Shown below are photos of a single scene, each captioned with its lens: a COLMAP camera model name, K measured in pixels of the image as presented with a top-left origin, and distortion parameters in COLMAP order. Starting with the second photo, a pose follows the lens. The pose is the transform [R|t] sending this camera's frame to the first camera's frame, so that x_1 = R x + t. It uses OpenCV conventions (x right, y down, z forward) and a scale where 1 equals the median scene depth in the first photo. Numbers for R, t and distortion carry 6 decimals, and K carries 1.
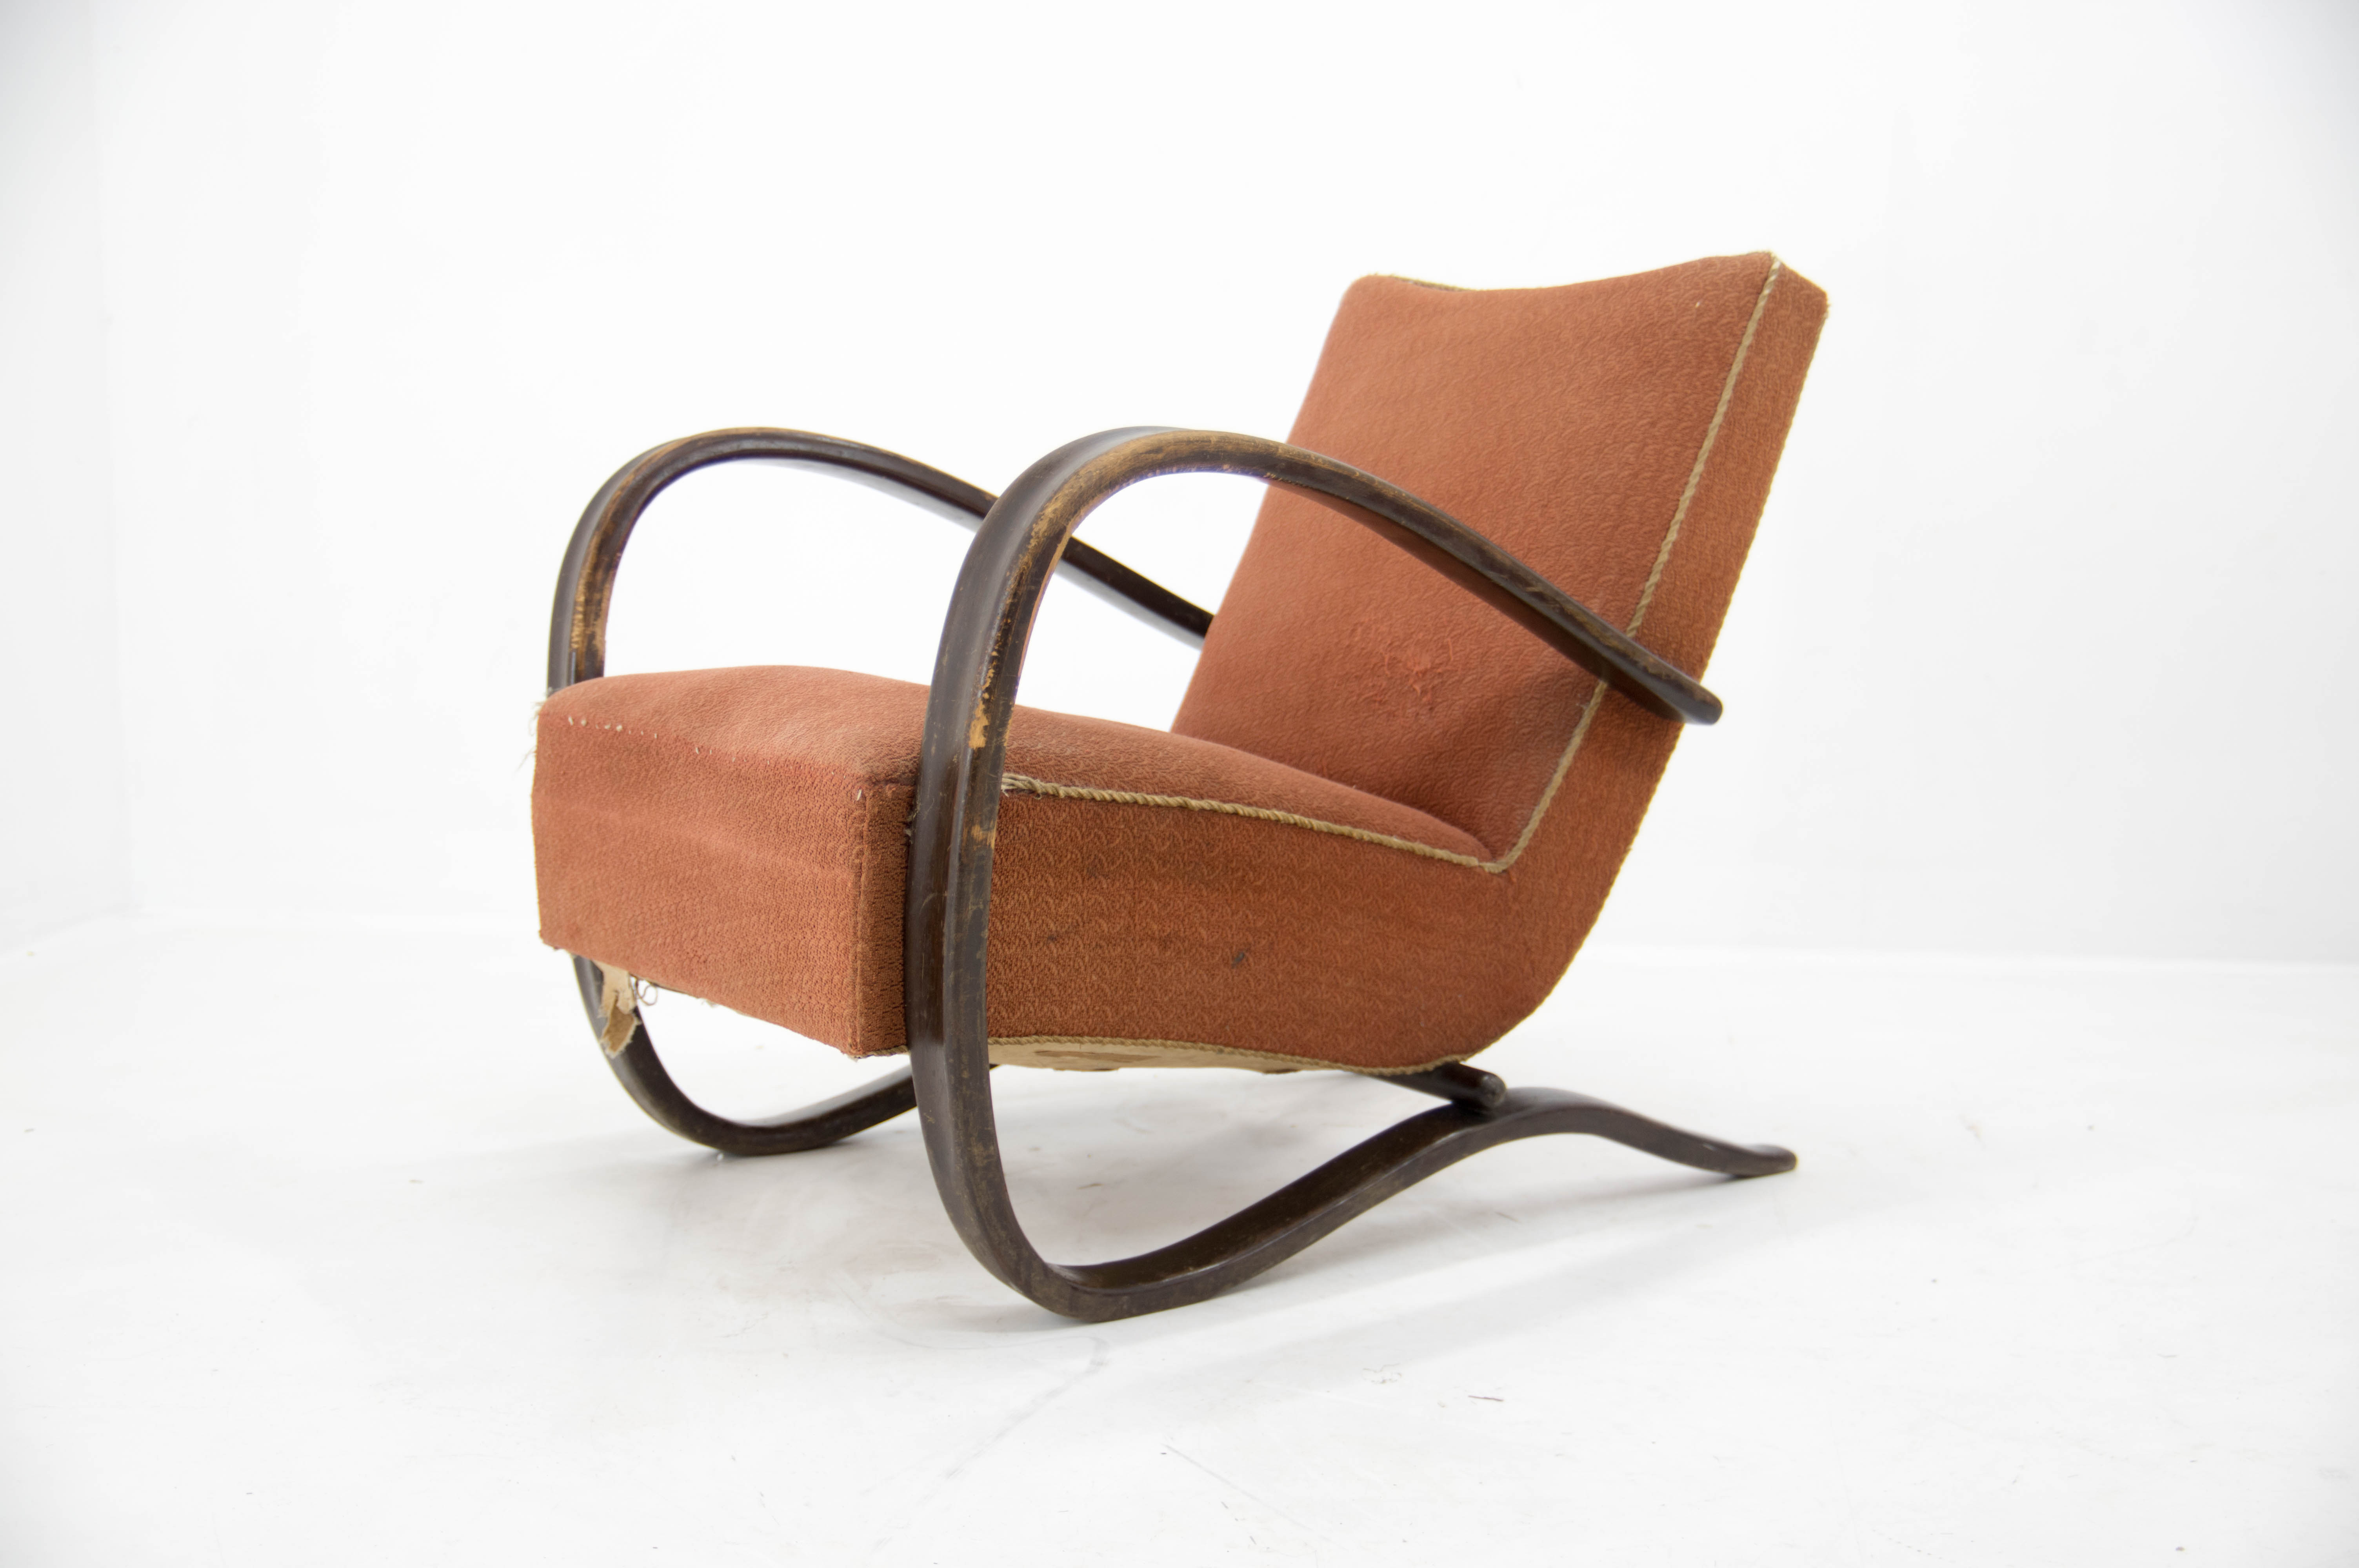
lens RADIAL K [[2988.7, 0, 1169.3], [0, 2988.7, 785.5], [0, 0, 1]] dist [-0.001948, 0.000000]
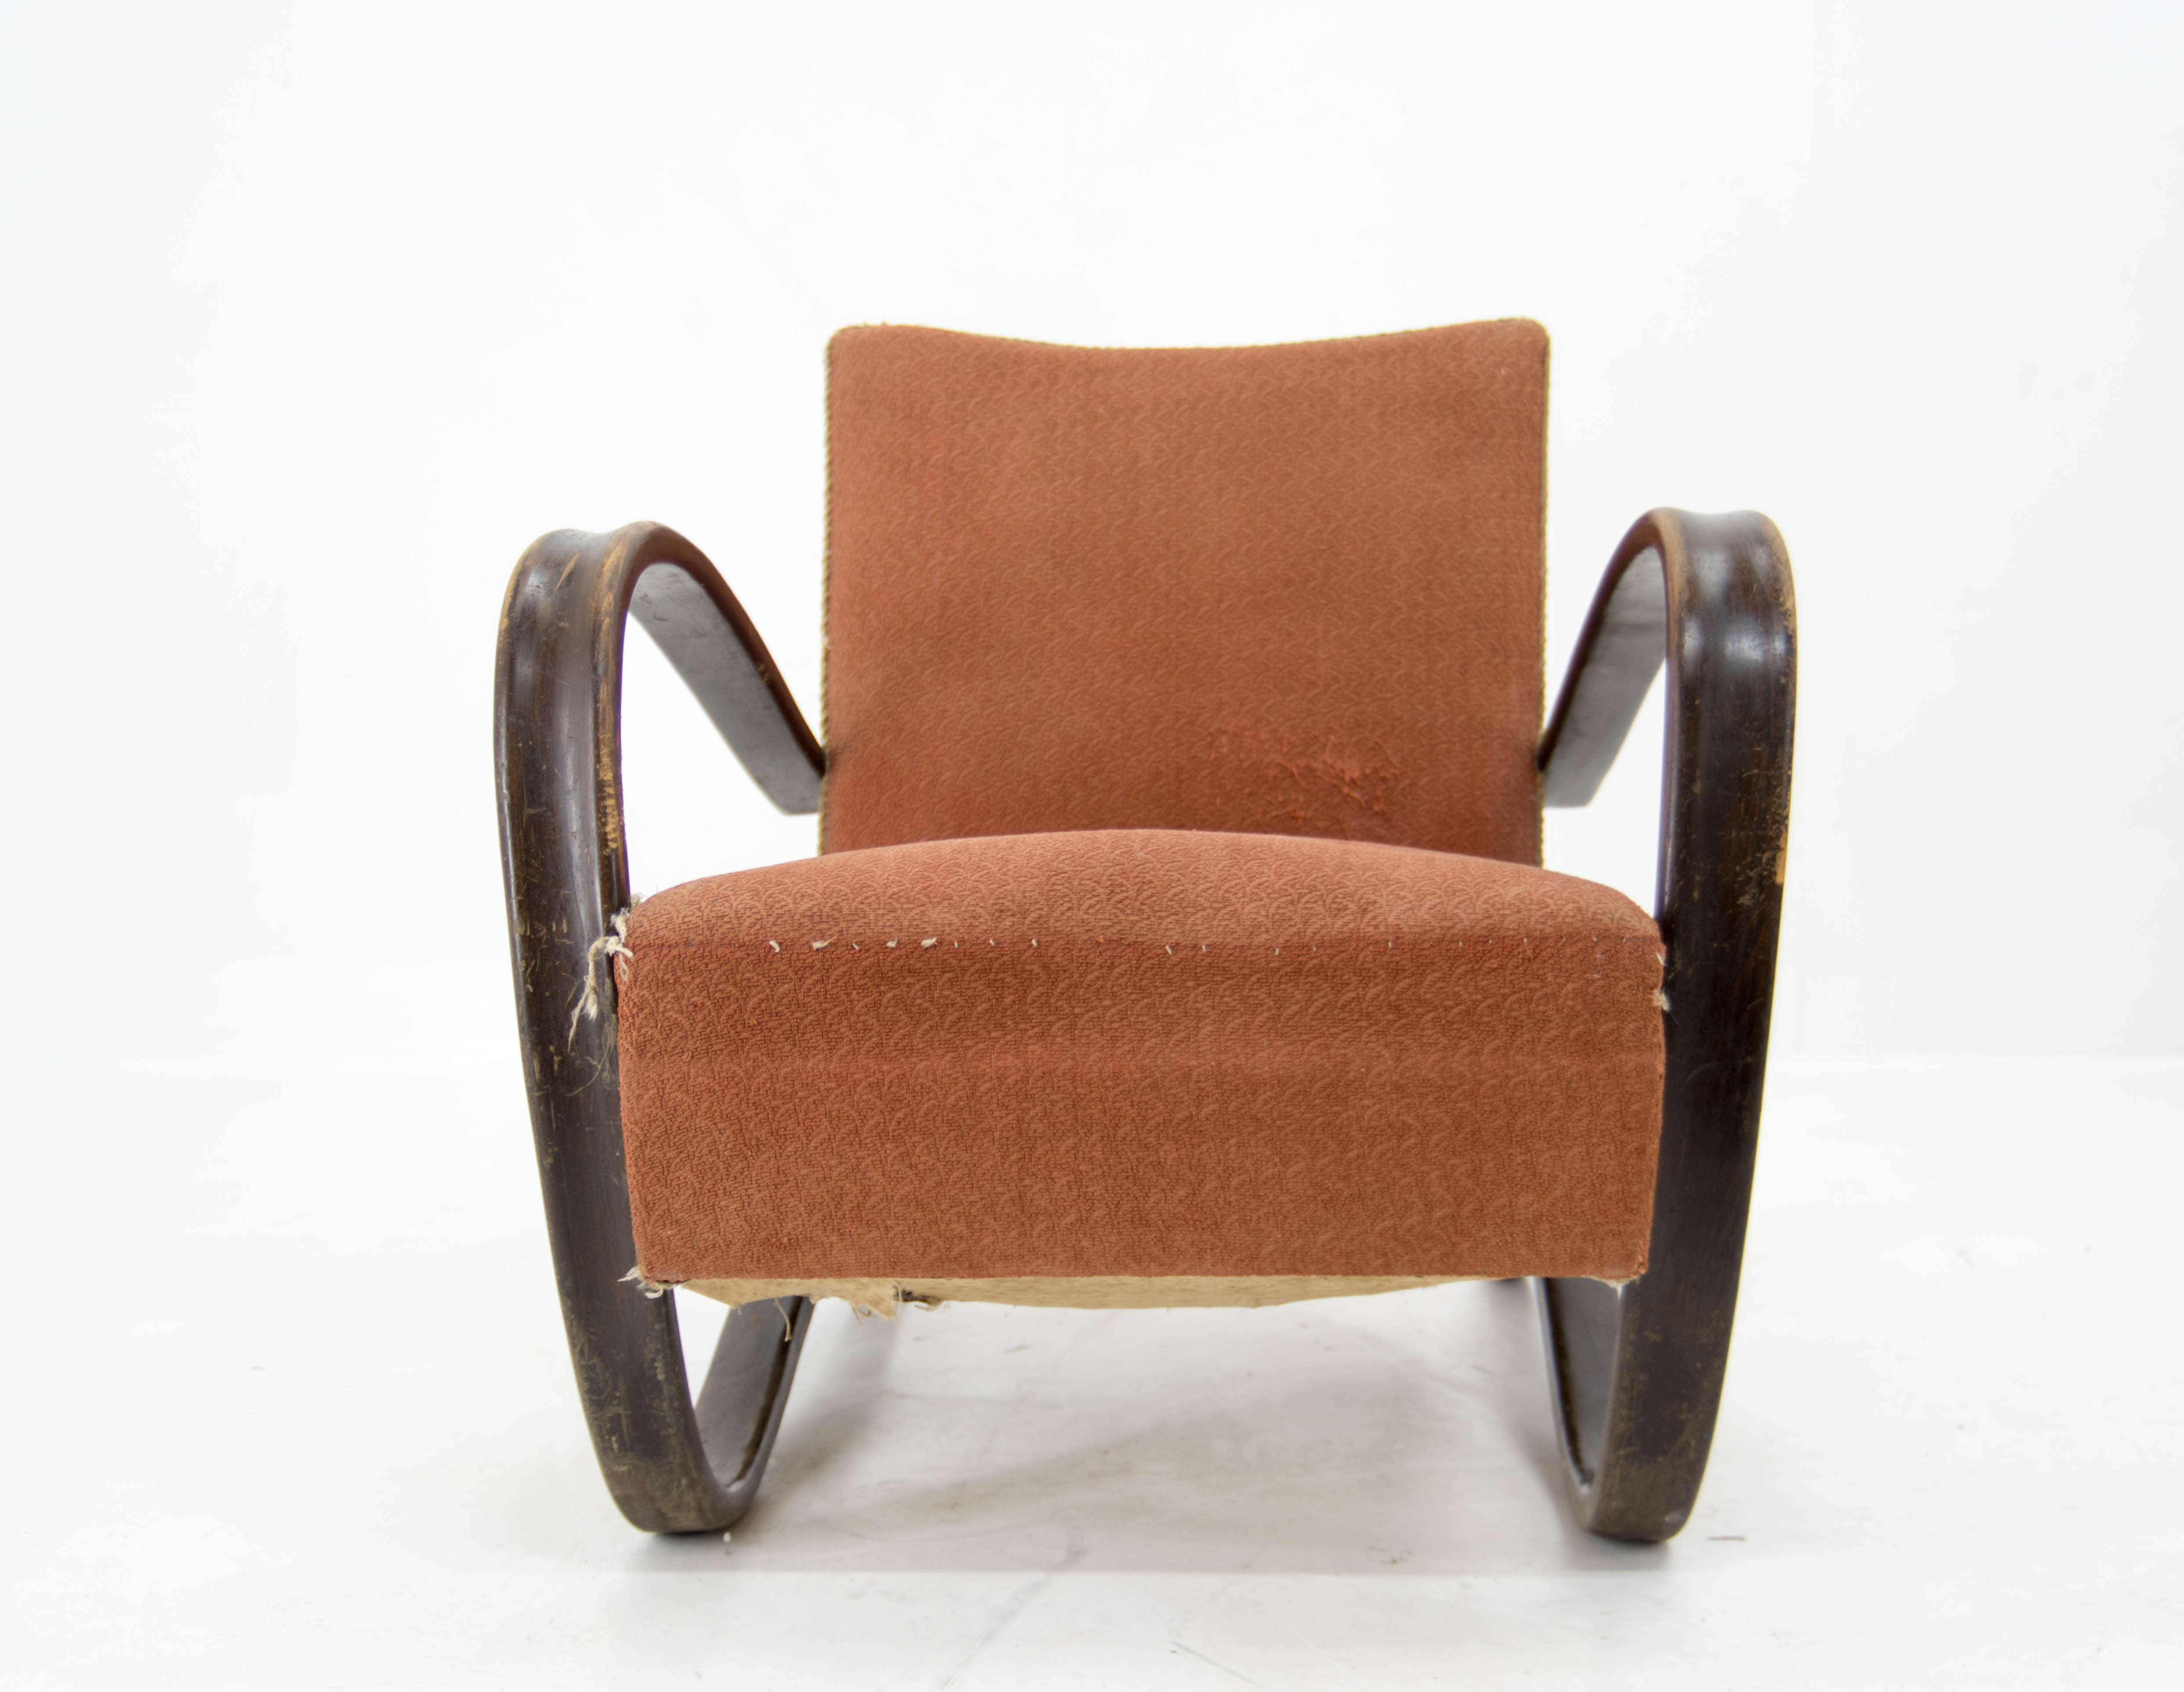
lens RADIAL K [[3323.6, 0, 1092.9], [0, 3323.6, 842.9], [0, 0, 1]] dist [0.016363, 0.000000]
pose [[0.612126, -0.096447, 0.784856, -0.754423], [0.107211, 0.993492, 0.038469, -0.066486], [-0.783459, 0.060597, 0.618483, 0.455403]]
